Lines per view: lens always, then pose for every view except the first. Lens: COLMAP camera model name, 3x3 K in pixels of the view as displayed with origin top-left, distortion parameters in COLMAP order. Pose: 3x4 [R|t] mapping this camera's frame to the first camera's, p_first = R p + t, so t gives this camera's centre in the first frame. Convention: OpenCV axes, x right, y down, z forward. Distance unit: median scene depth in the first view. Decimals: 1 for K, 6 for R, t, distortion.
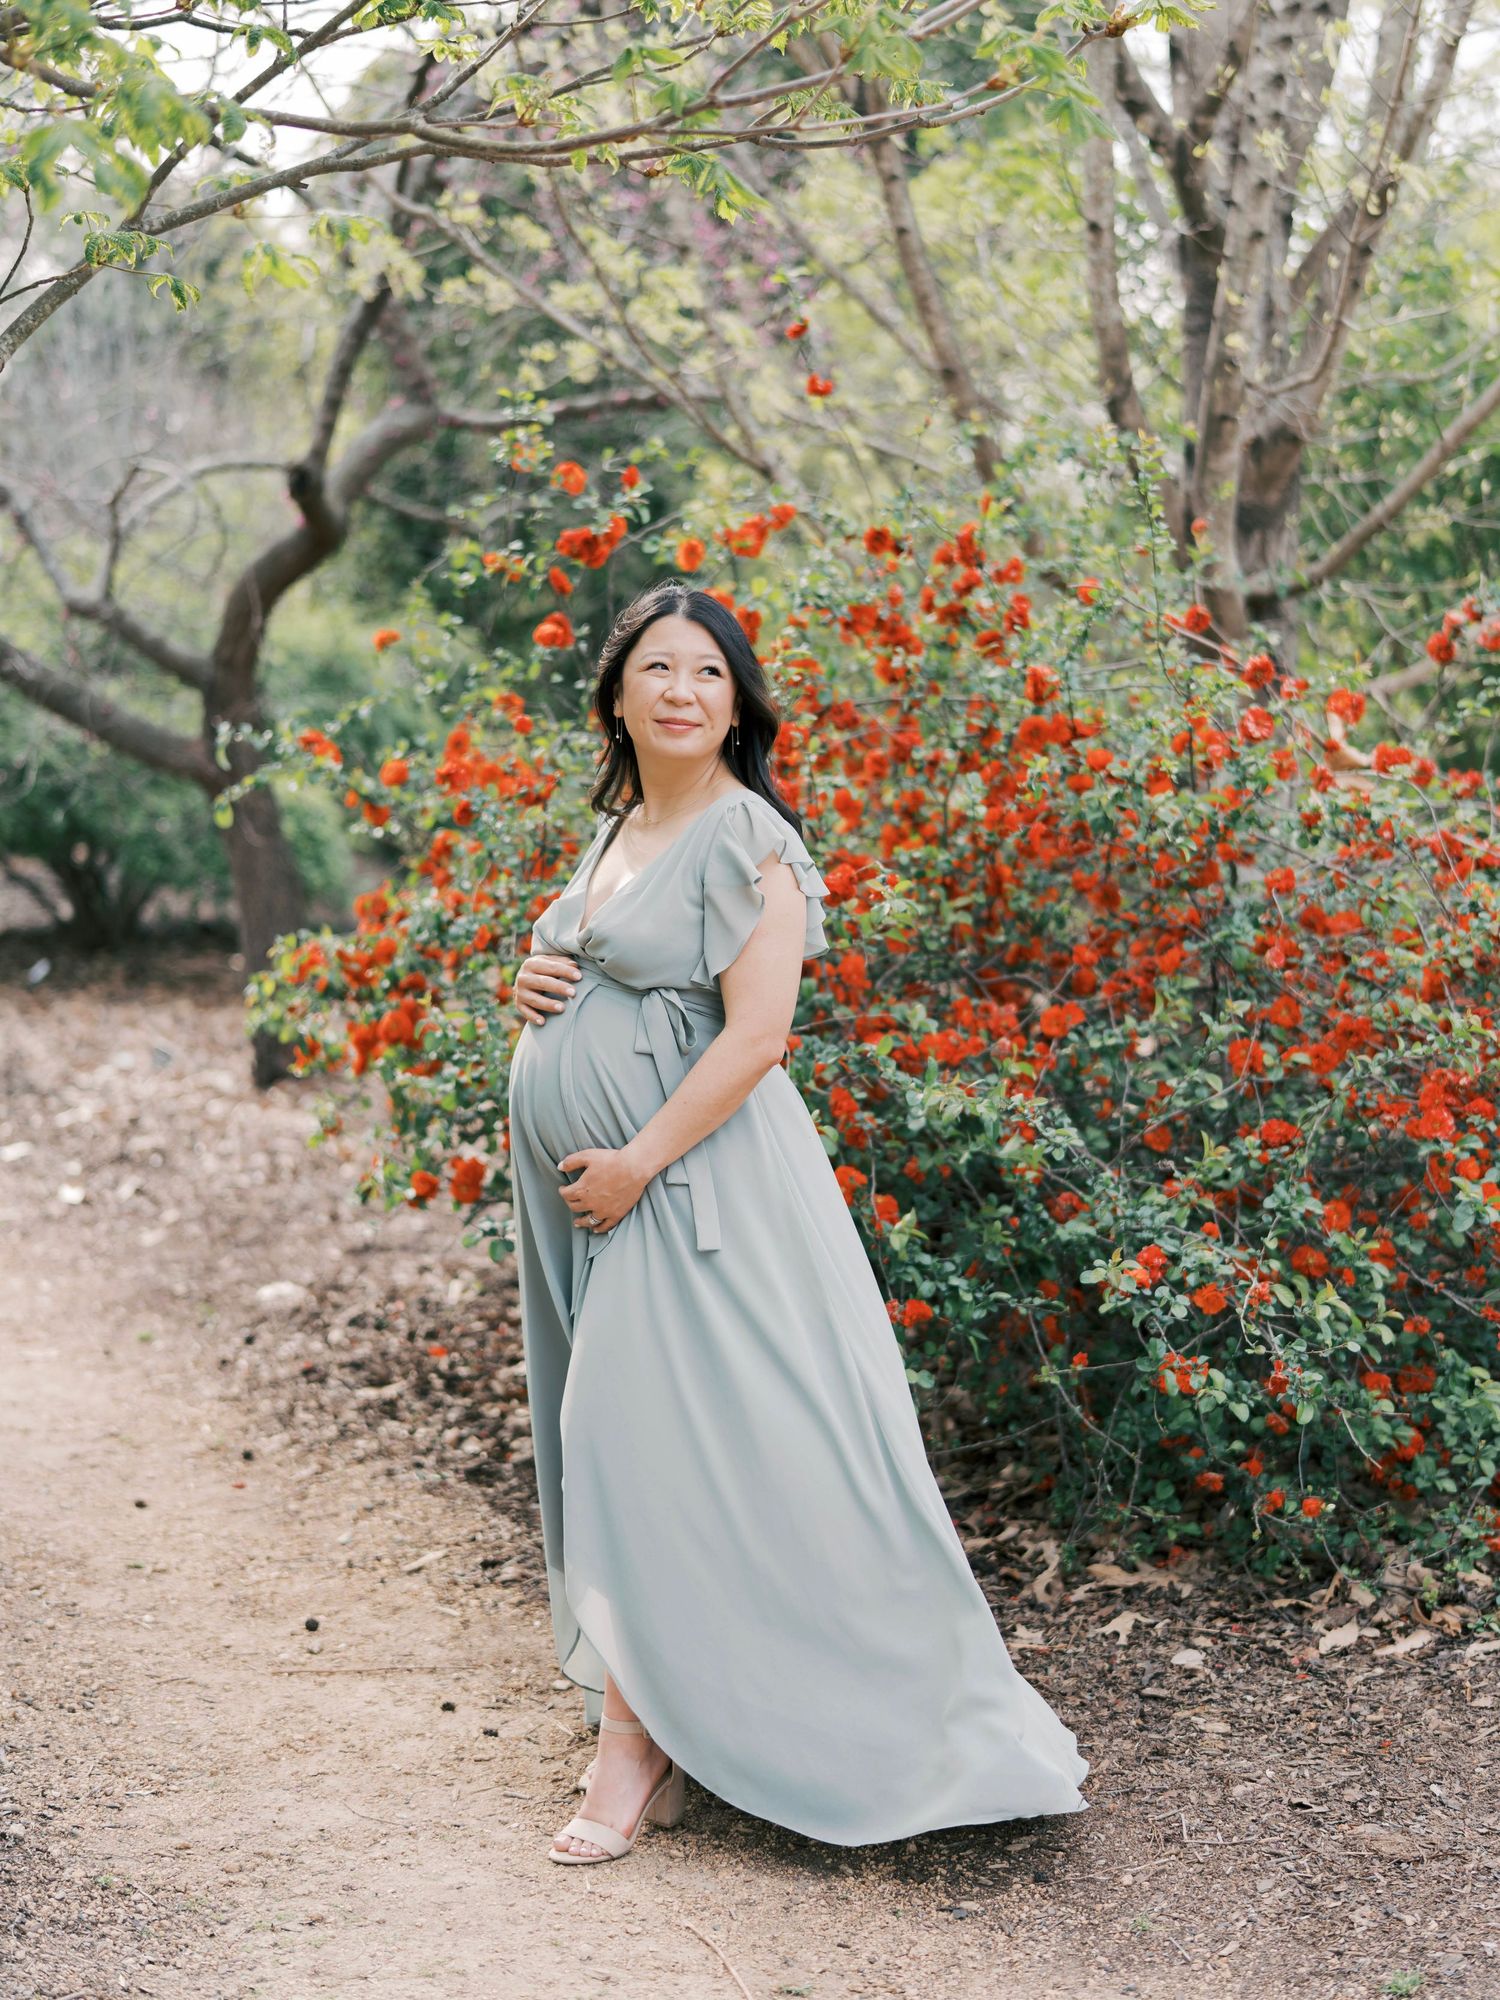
lens RADIAL K [[3204.3, 0, 750.7], [0, 3204.3, 992.0], [0, 0, 1]] dist [0.022035, -0.079480]
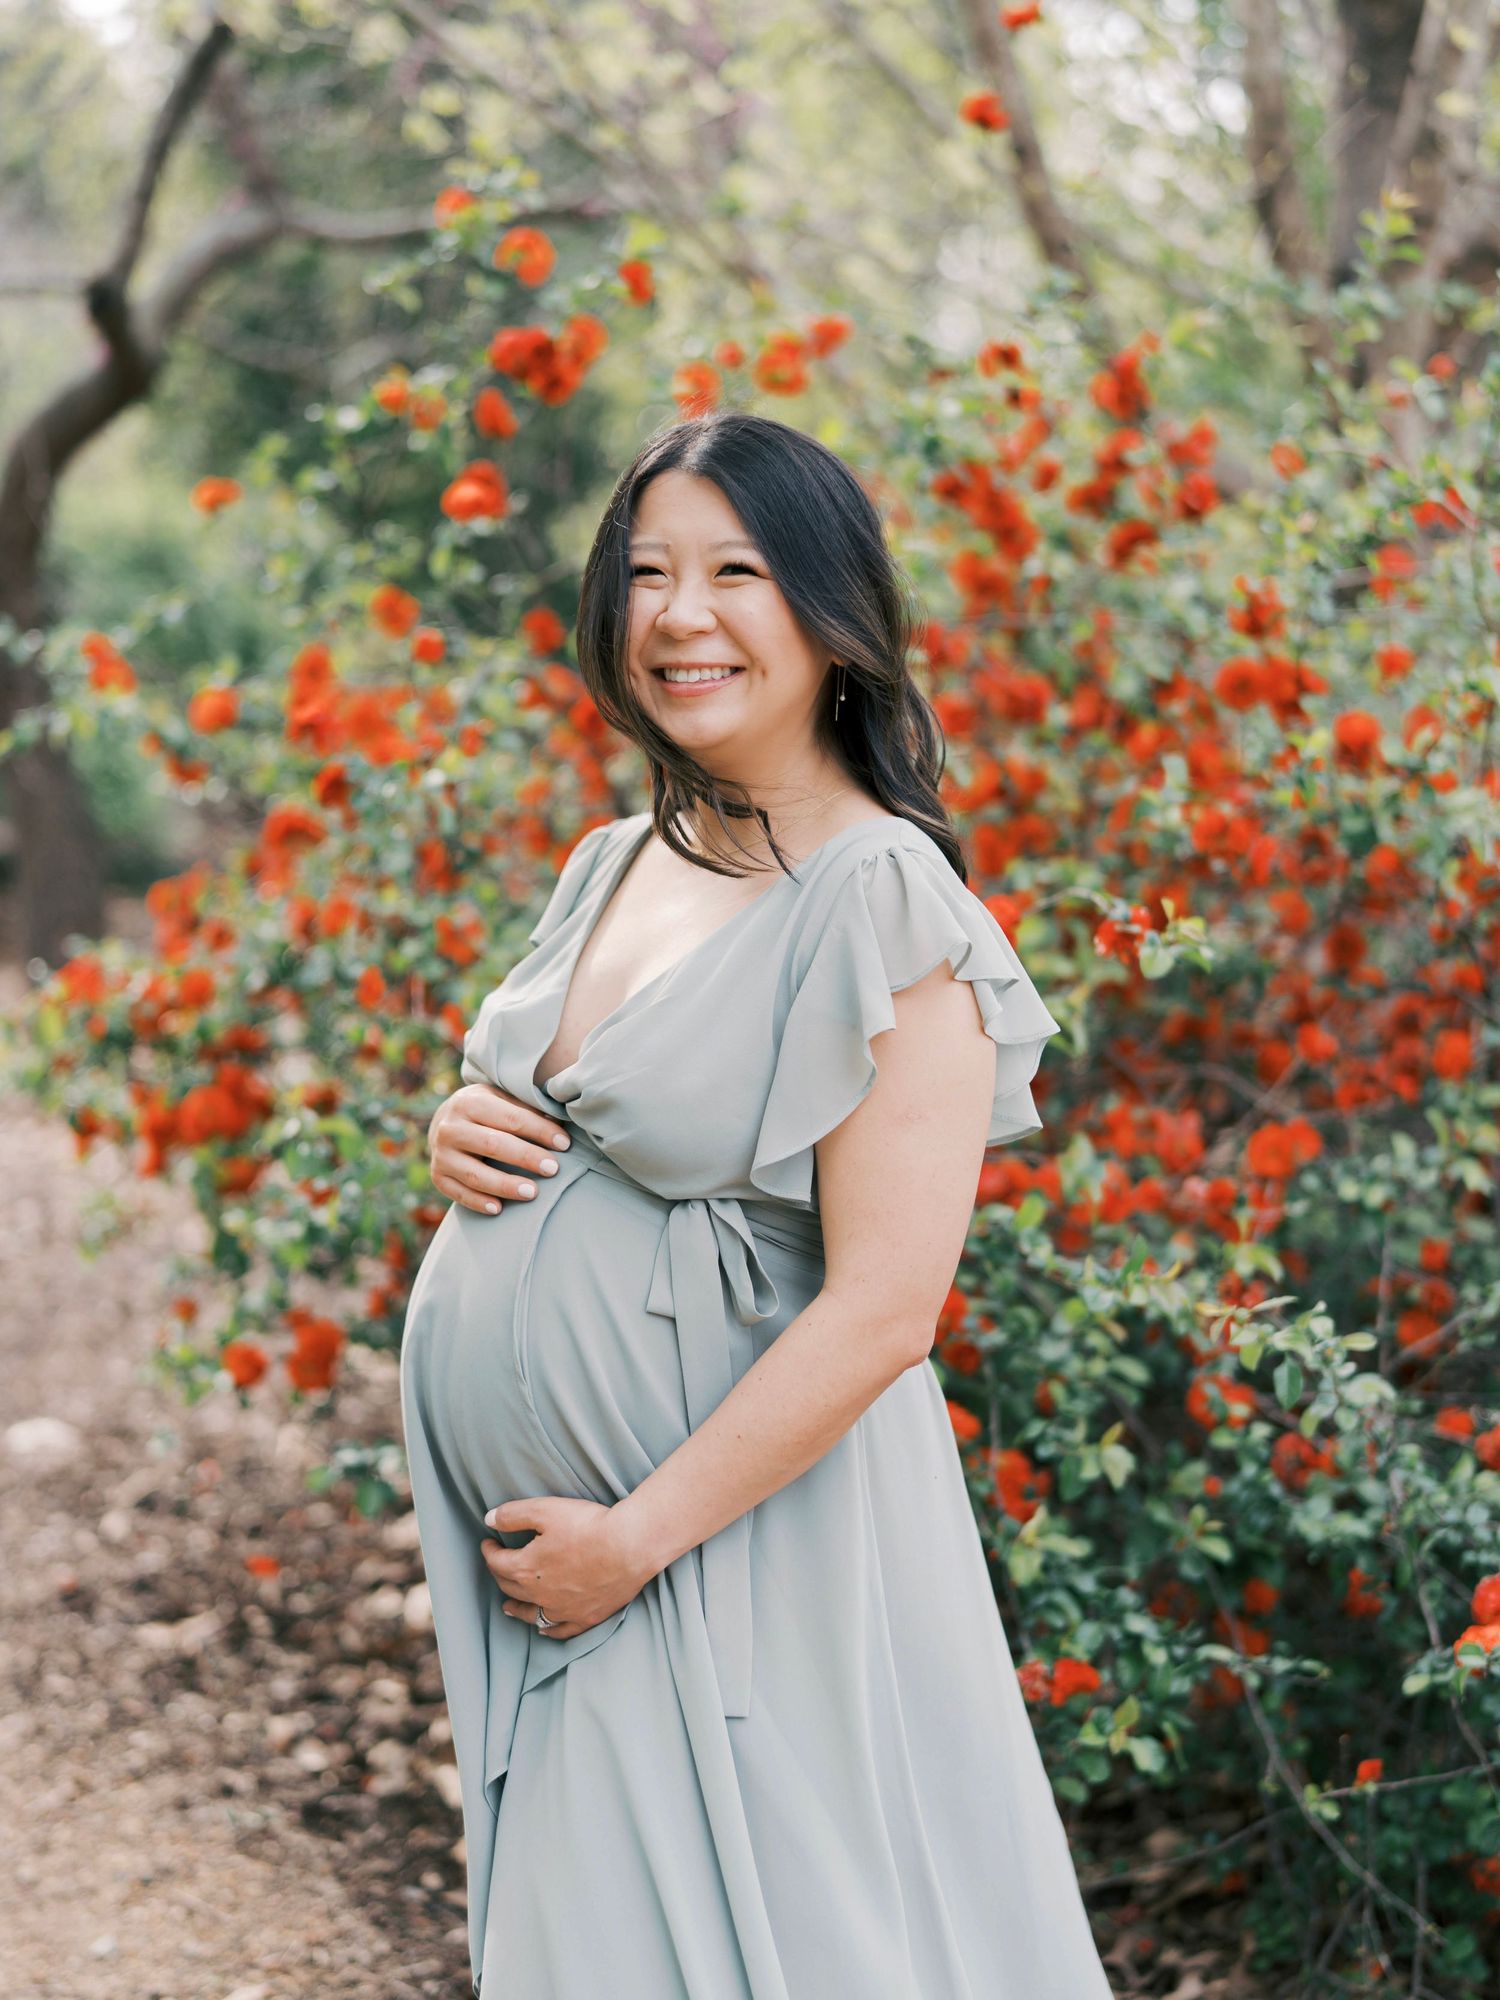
lens RADIAL K [[3204.3, 0, 750.7], [0, 3204.3, 992.0], [0, 0, 1]] dist [0.022035, -0.079480]
pose [[0.998633, 0.020227, 0.048193, -0.030829], [-0.021795, 0.999243, 0.032231, -0.035299], [-0.047505, -0.033238, 0.998318, 0.334629]]
